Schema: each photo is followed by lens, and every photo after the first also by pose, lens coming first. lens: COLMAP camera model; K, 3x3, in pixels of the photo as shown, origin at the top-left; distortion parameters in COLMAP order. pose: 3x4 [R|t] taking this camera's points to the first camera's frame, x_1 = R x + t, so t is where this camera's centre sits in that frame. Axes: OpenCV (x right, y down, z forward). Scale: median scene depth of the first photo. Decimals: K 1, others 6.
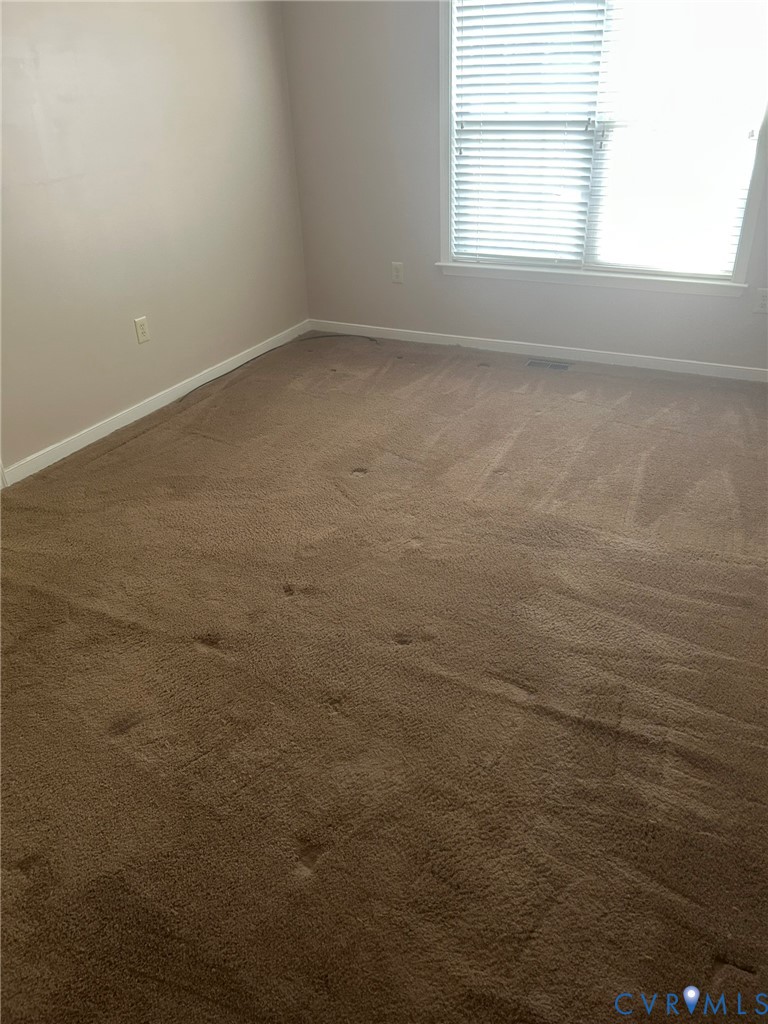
lens RADIAL K [[774.3, 0, 387.2], [0, 774.3, 509.1], [0, 0, 1]] dist [0.053883, -0.057723]
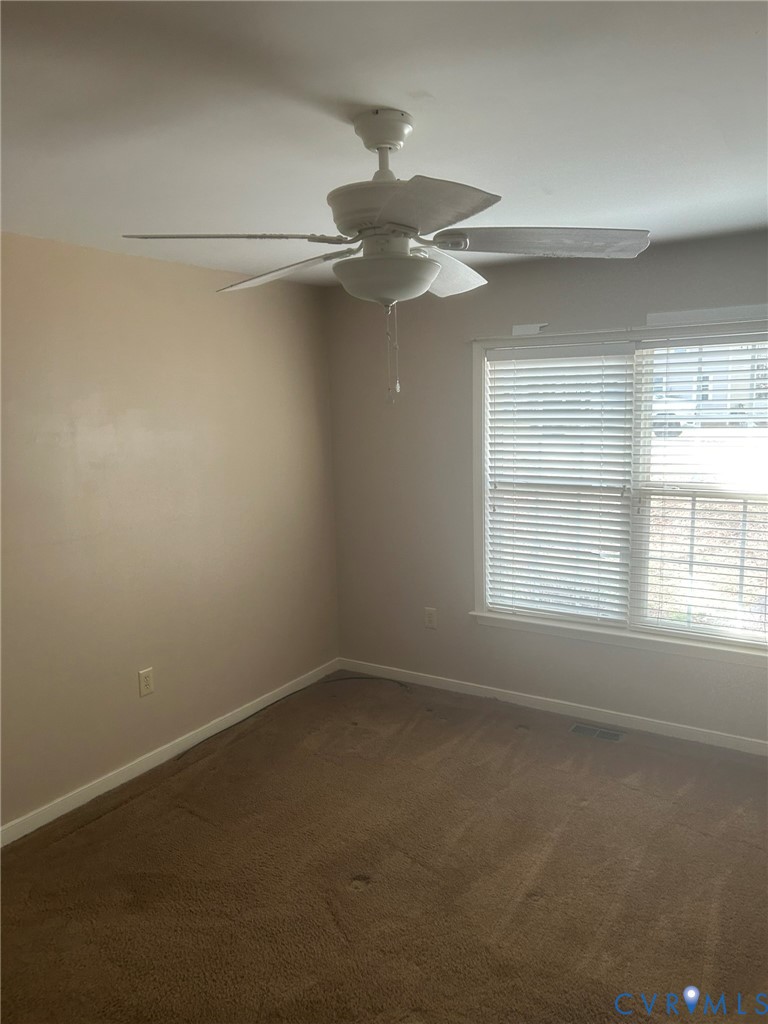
lens RADIAL K [[774.3, 0, 382.1], [0, 774.3, 516.5], [0, 0, 1]] dist [0.053883, -0.057723]
pose [[0.995943, 0.027098, -0.085805, 0.039106], [-0.056062, 0.932746, -0.356149, -0.095496], [0.070383, 0.359515, 0.930481, 0.081882]]
